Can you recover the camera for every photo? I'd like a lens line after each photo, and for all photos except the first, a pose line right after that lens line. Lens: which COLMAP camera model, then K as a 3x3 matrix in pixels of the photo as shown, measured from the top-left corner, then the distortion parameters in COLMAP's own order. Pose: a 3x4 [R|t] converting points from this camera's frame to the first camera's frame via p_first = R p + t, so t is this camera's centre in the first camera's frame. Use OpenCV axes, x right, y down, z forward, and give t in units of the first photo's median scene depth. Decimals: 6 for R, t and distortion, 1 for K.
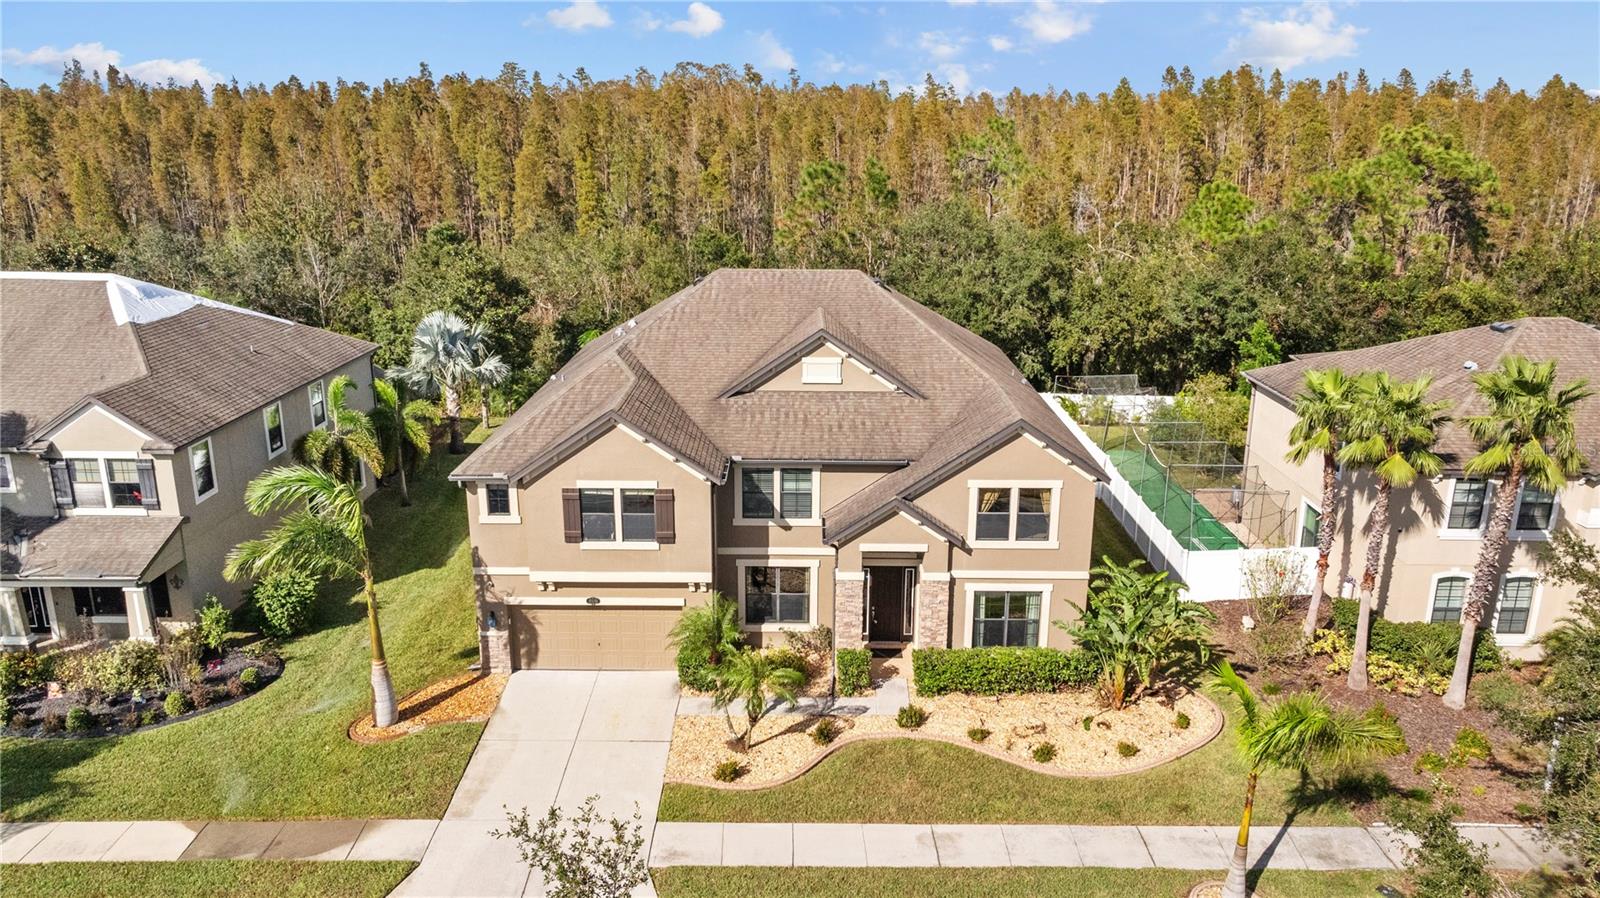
lens RADIAL K [[1124.5, 0, 808.9], [0, 1124.5, 450.5], [0, 0, 1]] dist [-0.019820, 0.004591]
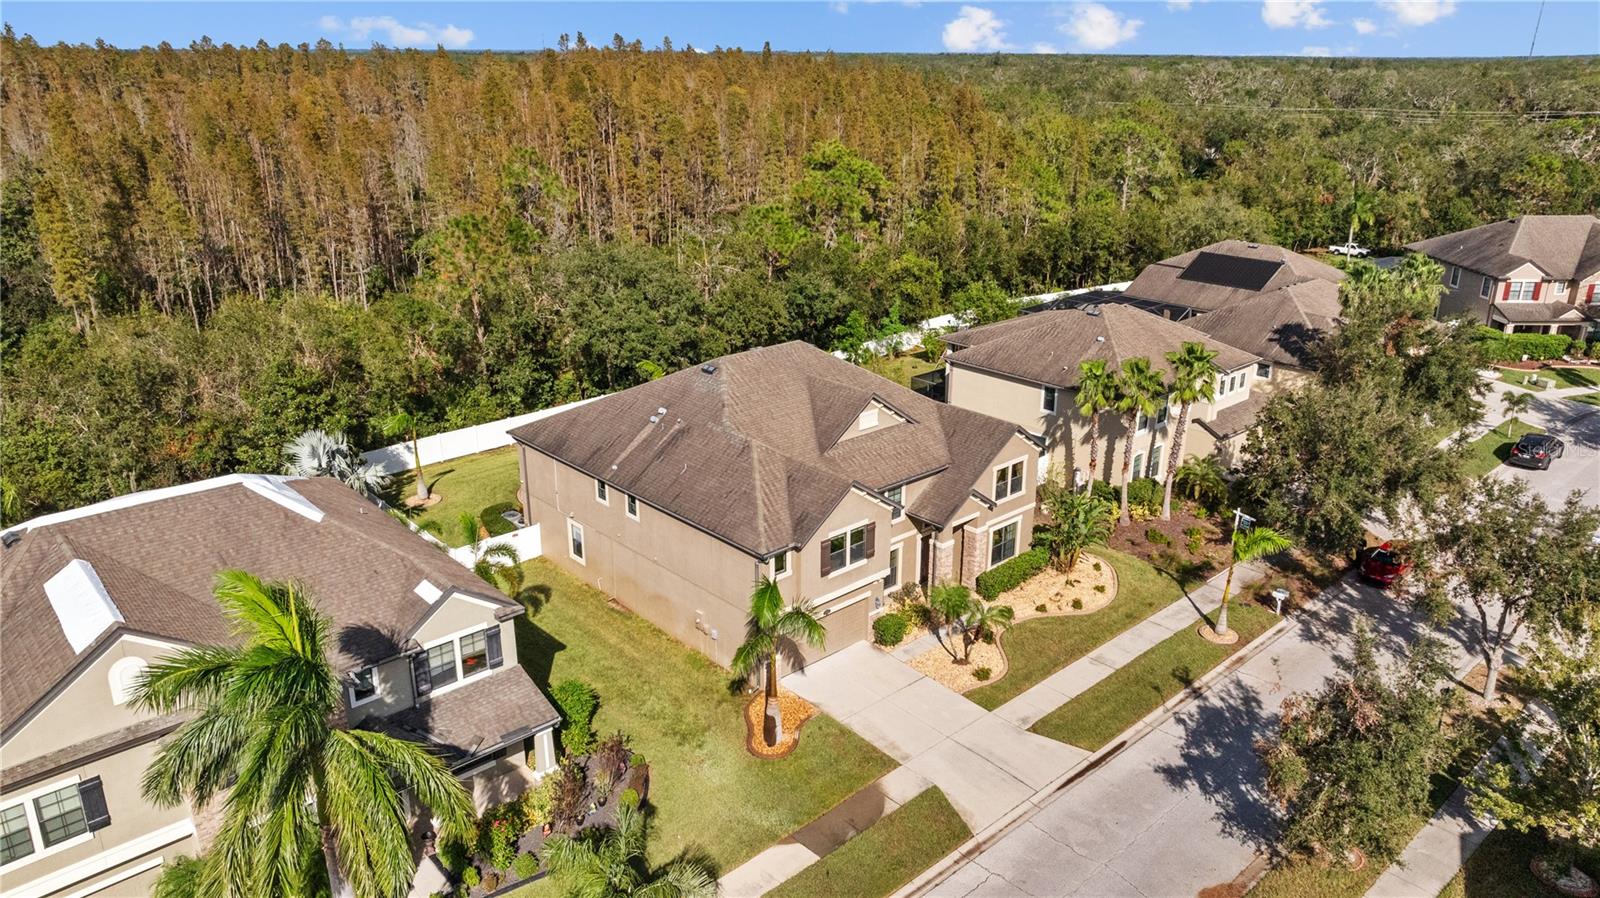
lens RADIAL K [[1124.5, 0, 808.9], [0, 1124.5, 450.5], [0, 0, 1]] dist [-0.019820, 0.004591]
pose [[0.731130, -0.233122, 0.641173, -1.087946], [0.186884, 0.972296, 0.140410, -0.274964], [-0.656143, 0.017167, 0.754442, -0.074121]]
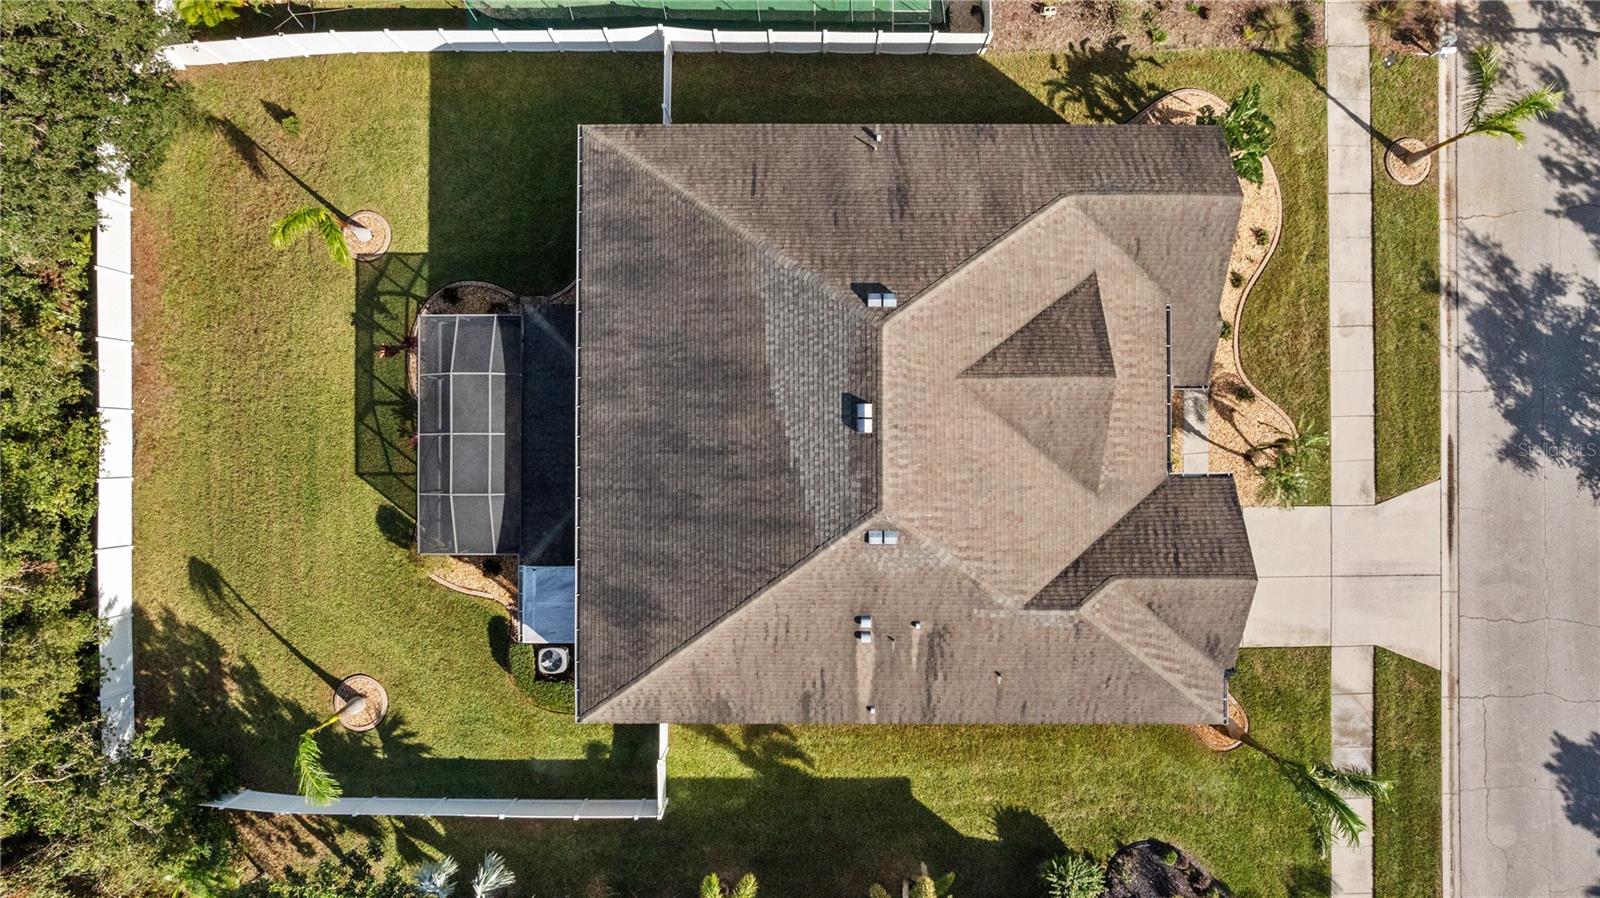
lens RADIAL K [[1124.5, 0, 808.9], [0, 1124.5, 450.5], [0, 0, 1]] dist [-0.019820, 0.004591]
pose [[-0.003623, -0.999992, -0.001966, -0.045747], [0.272696, -0.002879, 0.962096, -1.105871], [-0.962093, 0.002950, 0.272704, 1.050297]]
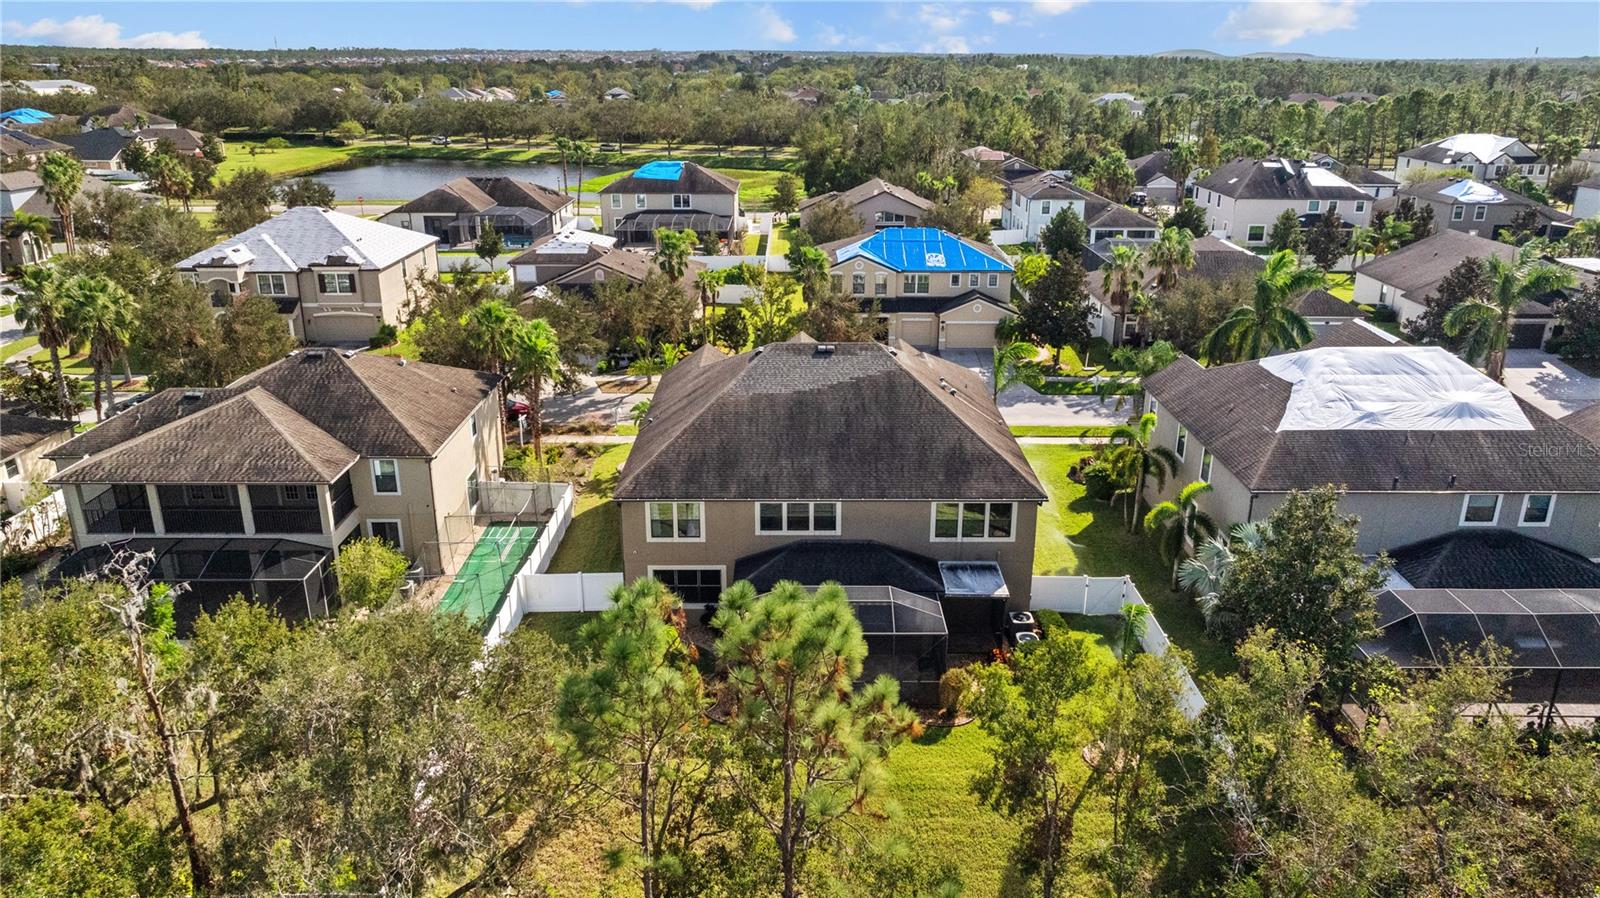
lens RADIAL K [[1124.5, 0, 808.9], [0, 1124.5, 450.5], [0, 0, 1]] dist [-0.019820, 0.004591]
pose [[-0.999798, -0.006114, -0.019169, 0.032452], [-0.016076, 0.815643, 0.578333, -1.030666], [0.012099, 0.578524, -0.815576, 2.690748]]
